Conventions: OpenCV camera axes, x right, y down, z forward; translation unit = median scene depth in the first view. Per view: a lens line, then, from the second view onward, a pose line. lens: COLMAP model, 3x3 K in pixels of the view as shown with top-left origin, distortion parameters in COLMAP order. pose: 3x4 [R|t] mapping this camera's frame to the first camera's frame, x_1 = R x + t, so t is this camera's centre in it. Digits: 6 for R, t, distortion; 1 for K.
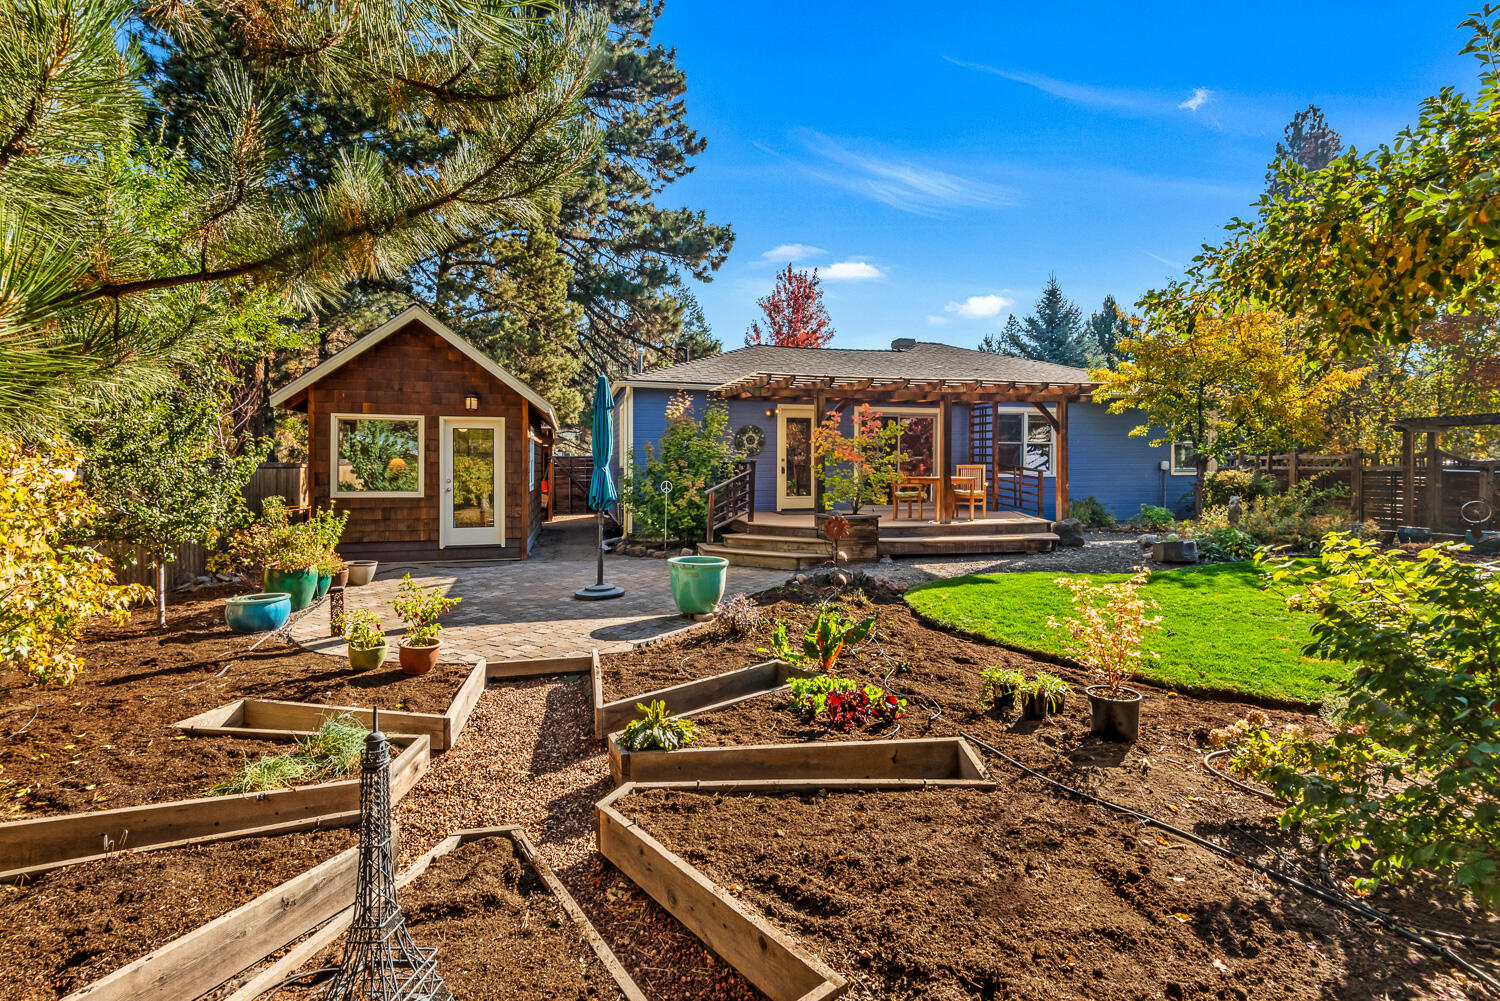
lens RADIAL K [[712.8, 0, 750.0], [0, 712.8, 482.8], [0, 0, 1]] dist [0.000629, -0.000441]
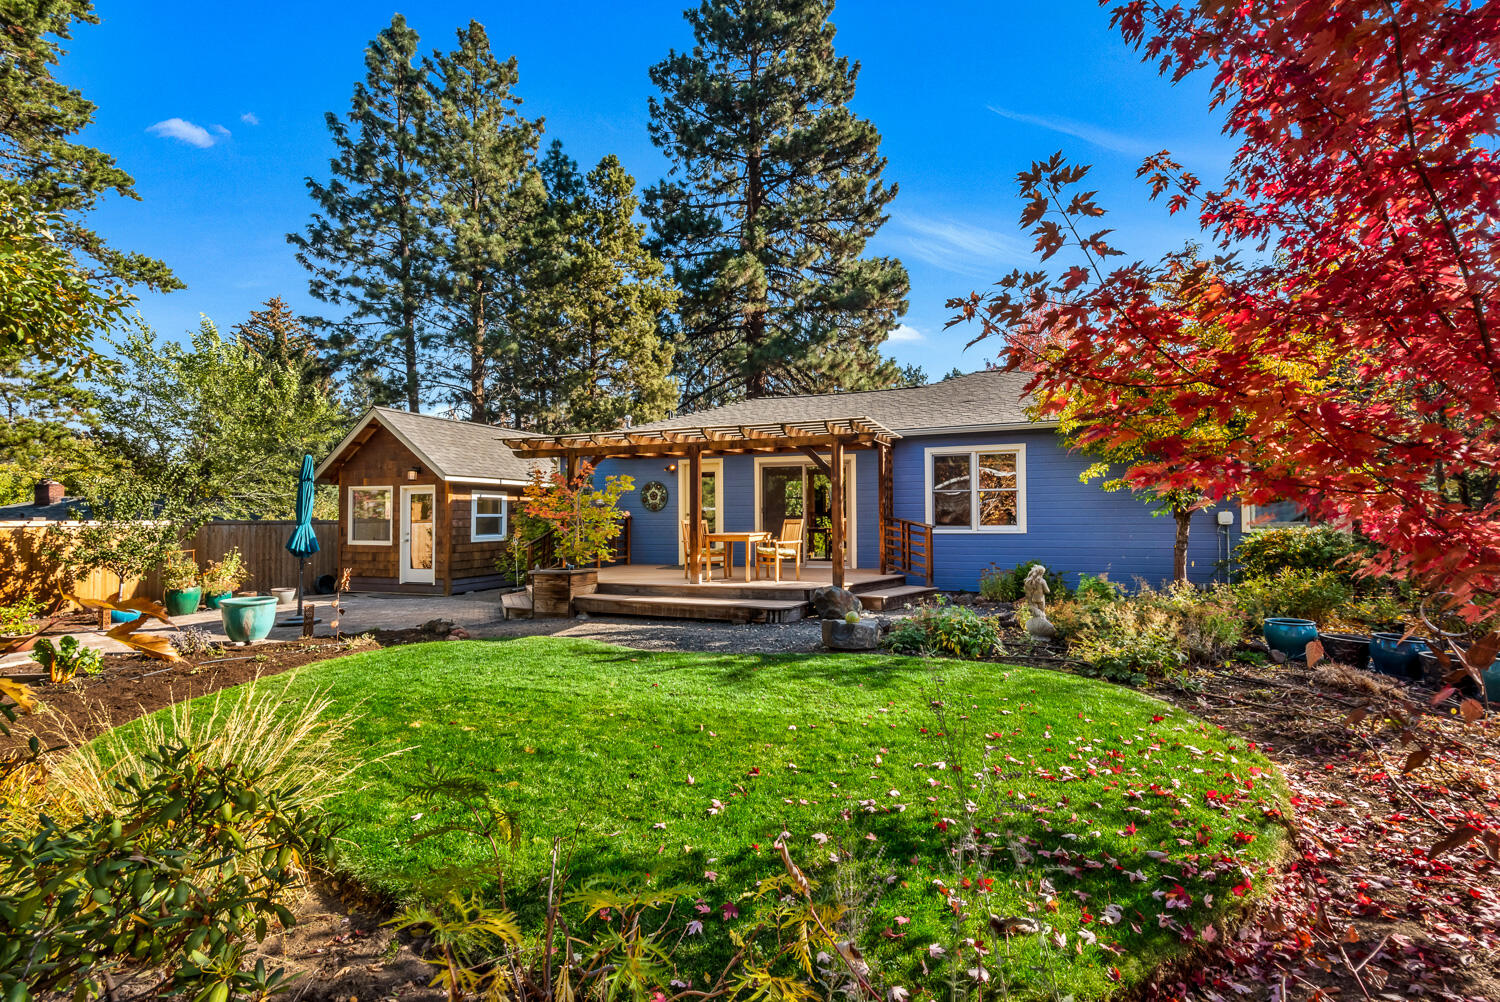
lens RADIAL K [[712.8, 0, 750.0], [0, 712.8, 483.3], [0, 0, 1]] dist [0.000629, -0.000441]
pose [[0.829426, -0.029056, -0.557861, 0.849396], [-0.006071, 0.998118, -0.061014, -0.018327], [0.558584, 0.053993, 0.827689, 0.244600]]
